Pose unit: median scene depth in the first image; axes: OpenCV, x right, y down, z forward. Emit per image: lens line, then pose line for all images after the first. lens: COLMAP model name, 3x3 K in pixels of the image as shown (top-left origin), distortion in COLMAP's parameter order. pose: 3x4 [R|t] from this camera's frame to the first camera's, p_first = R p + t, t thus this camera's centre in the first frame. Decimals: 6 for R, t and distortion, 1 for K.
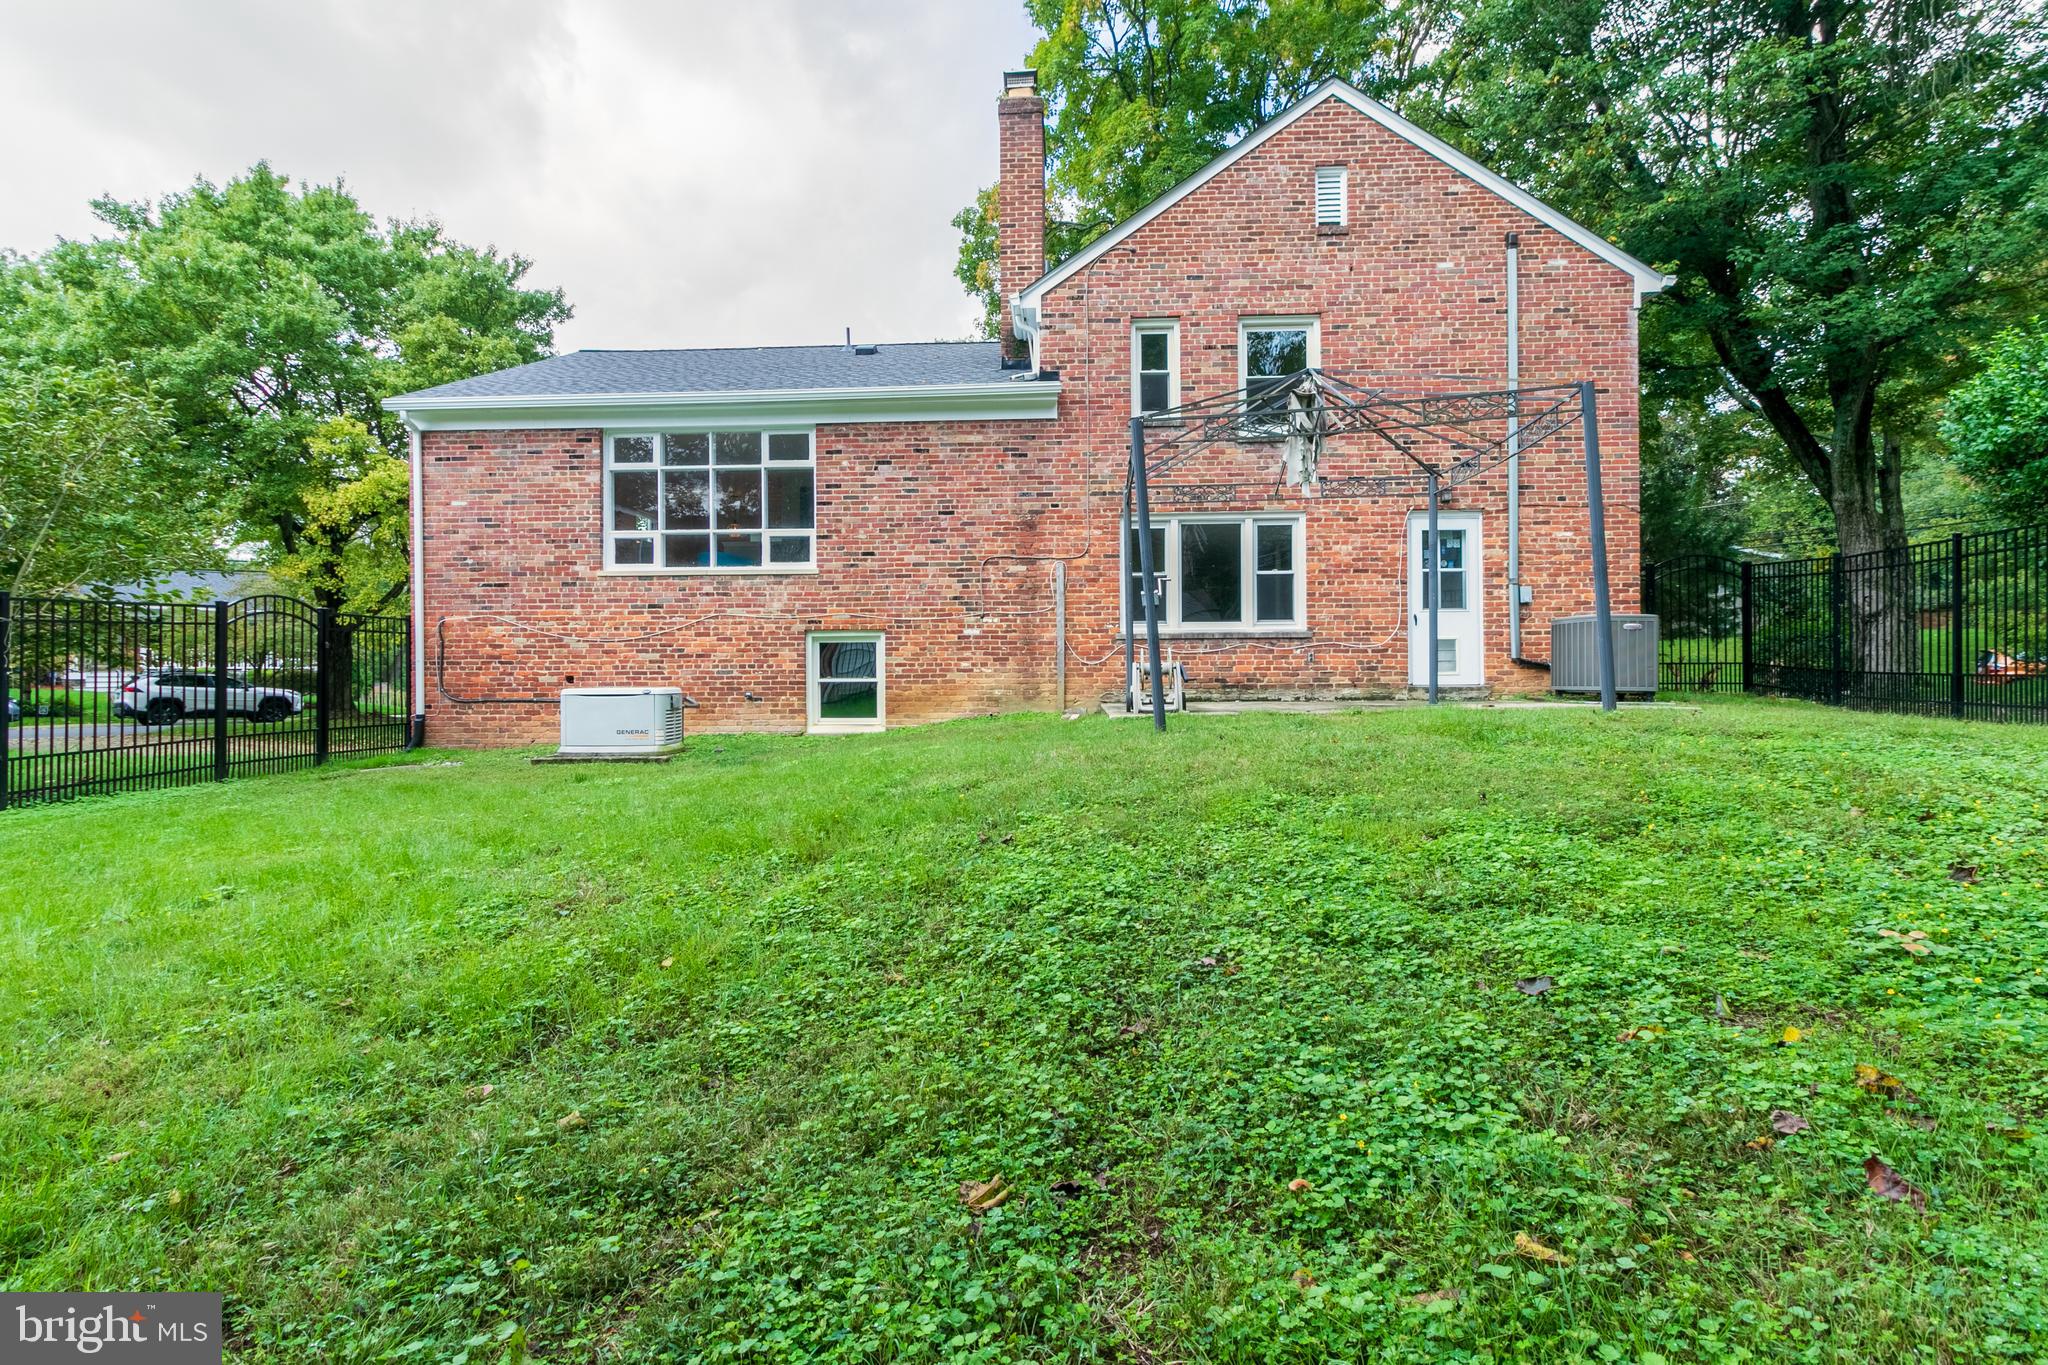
lens RADIAL K [[945.8, 0, 1026.3], [0, 945.8, 685.7], [0, 0, 1]] dist [0.005750, 0.000318]
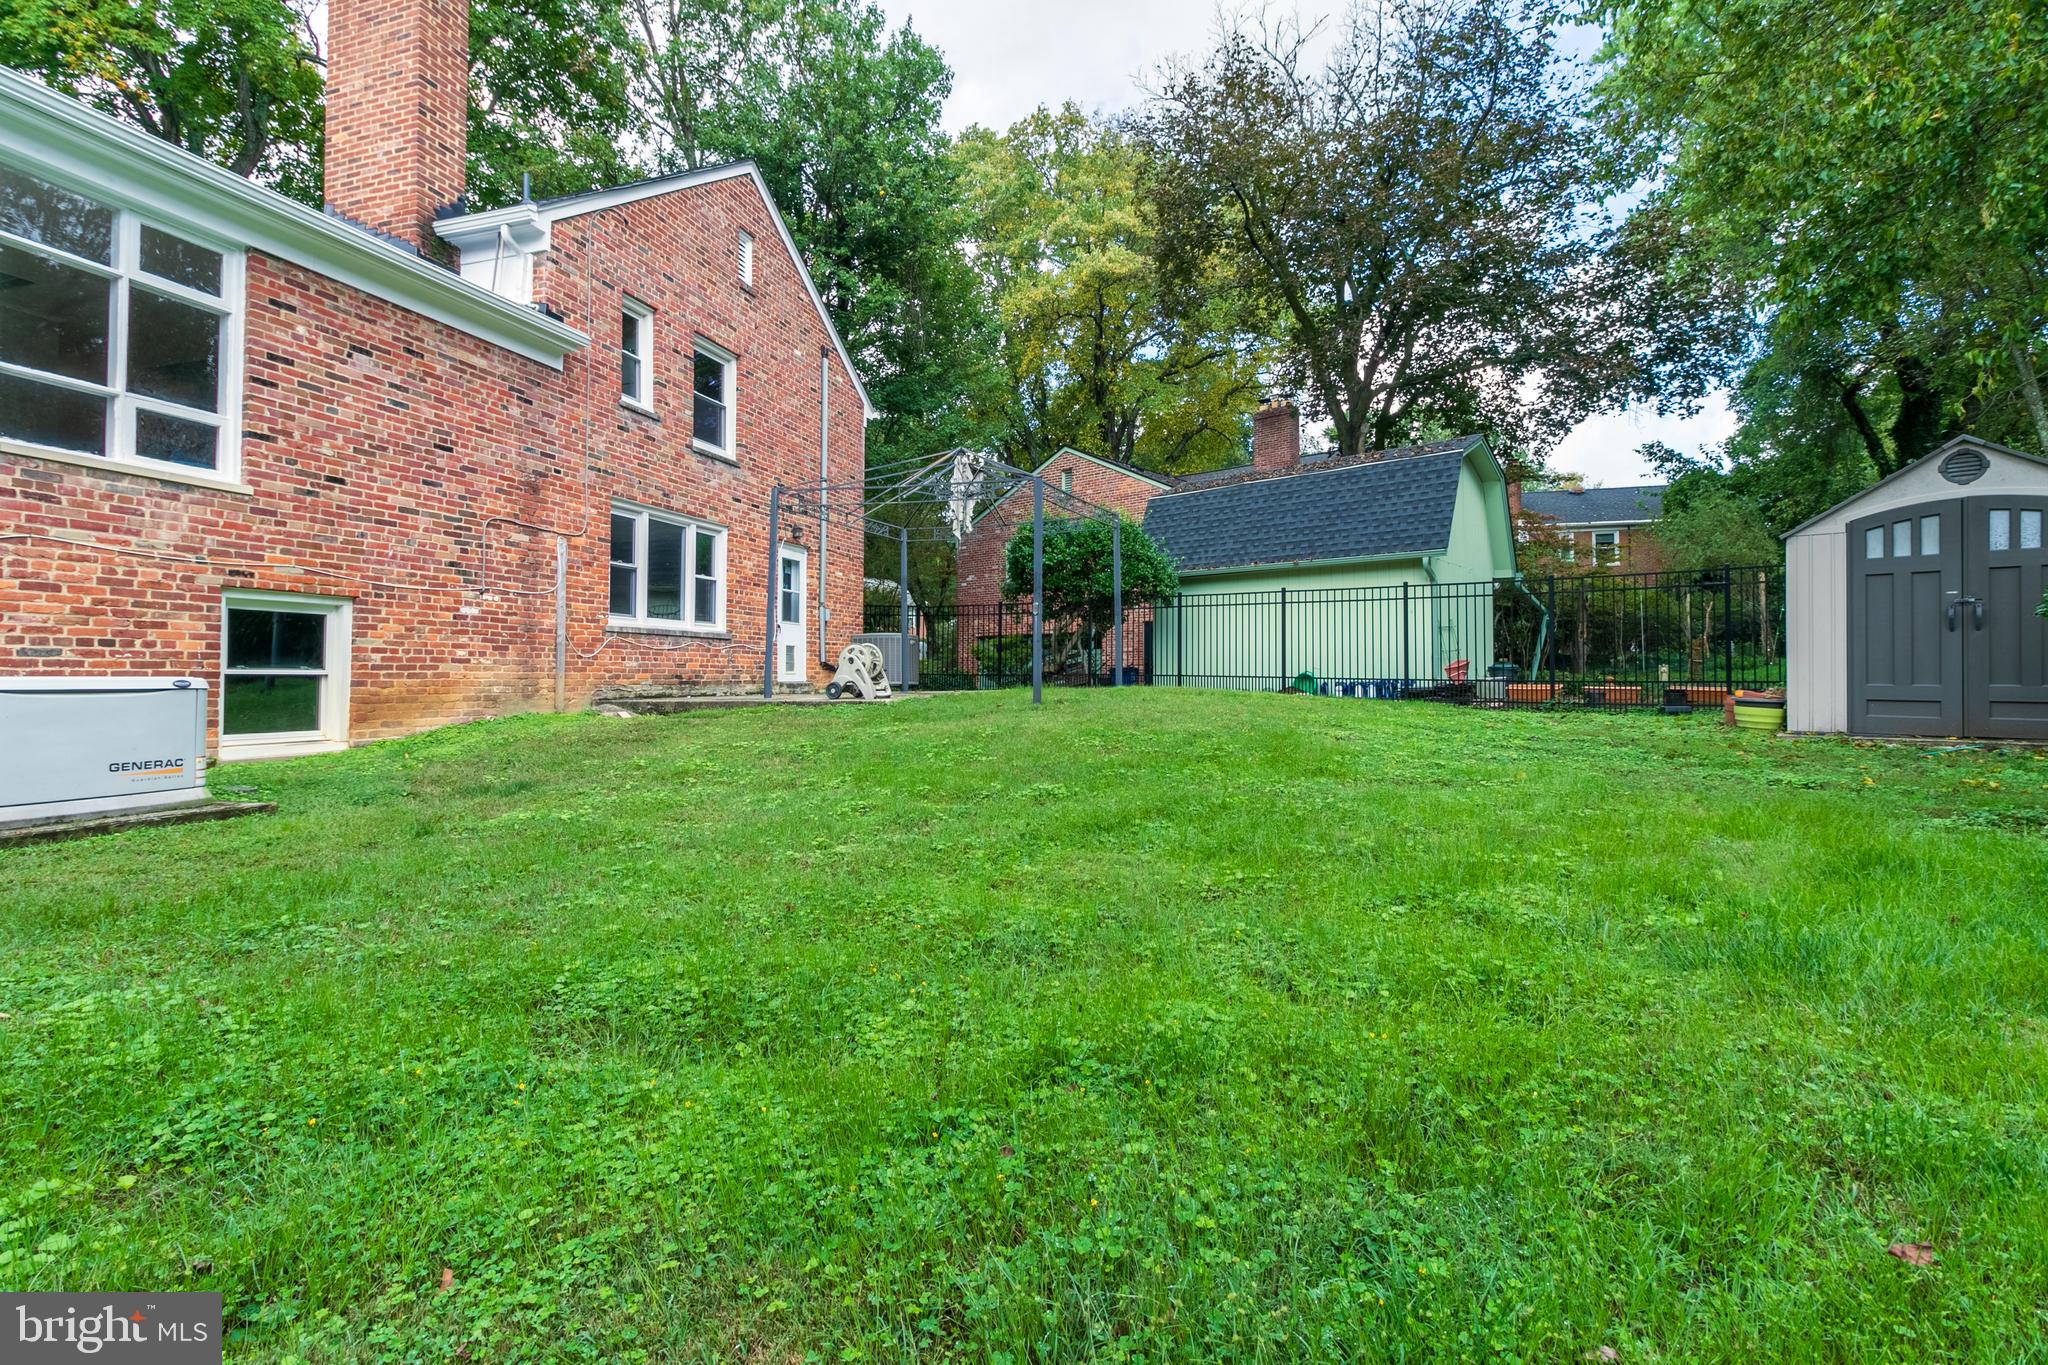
lens RADIAL K [[945.8, 0, 1023.9], [0, 945.8, 673.4], [0, 0, 1]] dist [0.005750, 0.000318]
pose [[0.253764, 0.011479, 0.967198, -0.685429], [0.001932, 0.999922, -0.012375, 0.004213], [-0.967264, 0.005009, 0.253722, 0.371909]]
